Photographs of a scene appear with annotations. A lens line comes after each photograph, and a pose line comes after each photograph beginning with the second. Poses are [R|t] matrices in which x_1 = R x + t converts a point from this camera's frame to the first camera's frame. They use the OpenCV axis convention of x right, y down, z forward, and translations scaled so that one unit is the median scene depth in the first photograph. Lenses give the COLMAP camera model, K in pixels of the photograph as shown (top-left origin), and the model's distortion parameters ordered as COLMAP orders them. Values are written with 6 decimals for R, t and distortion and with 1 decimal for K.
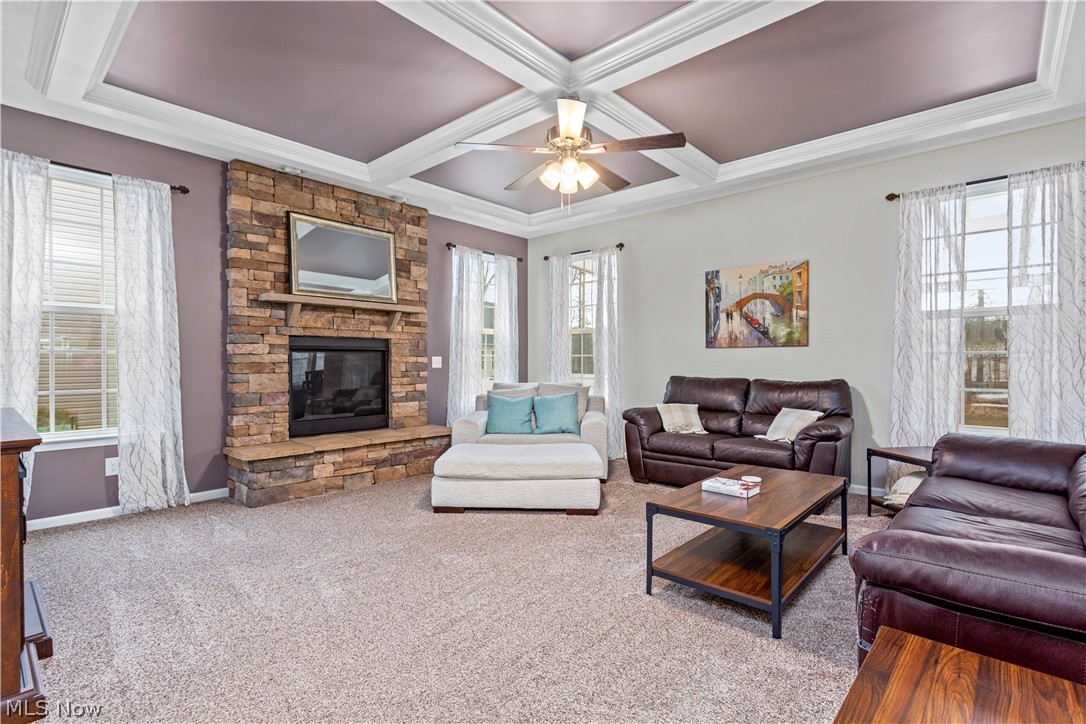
lens RADIAL K [[514.8, 0, 544.5], [0, 514.8, 363.7], [0, 0, 1]] dist [0.002097, -0.001133]
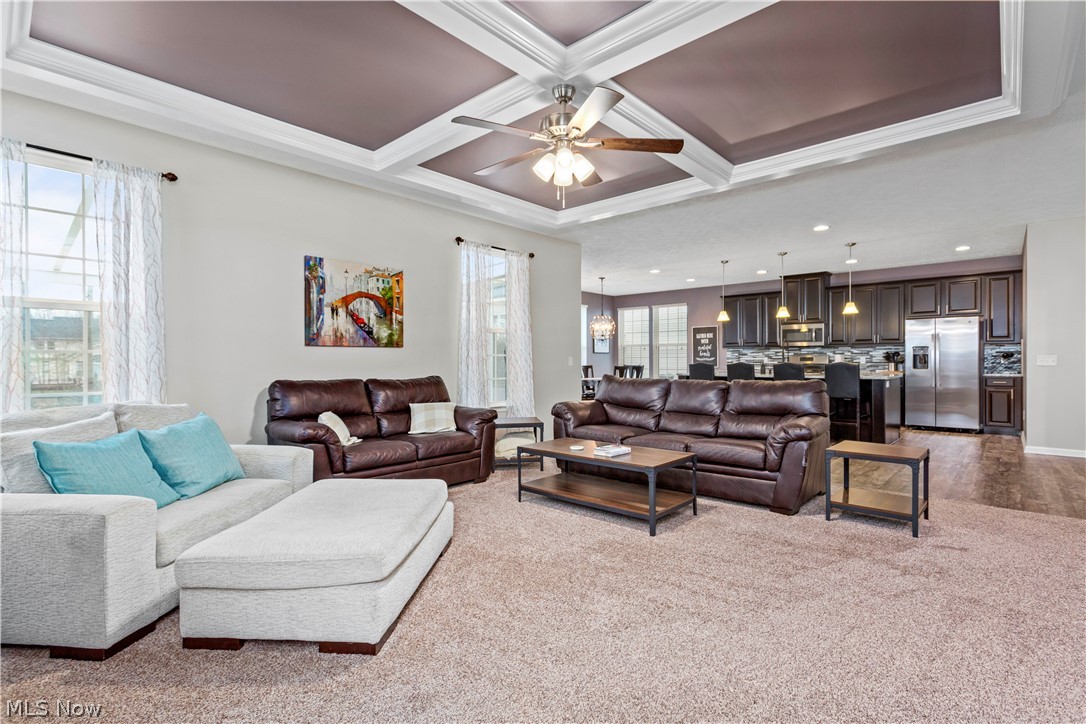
lens RADIAL K [[514.8, 0, 547.2], [0, 514.8, 361.9], [0, 0, 1]] dist [0.002097, -0.001133]
pose [[0.000995, -0.005966, 0.999982, -0.576075], [0.004826, 0.999971, 0.005961, -0.007375], [-0.999988, 0.004820, 0.001024, 0.650082]]
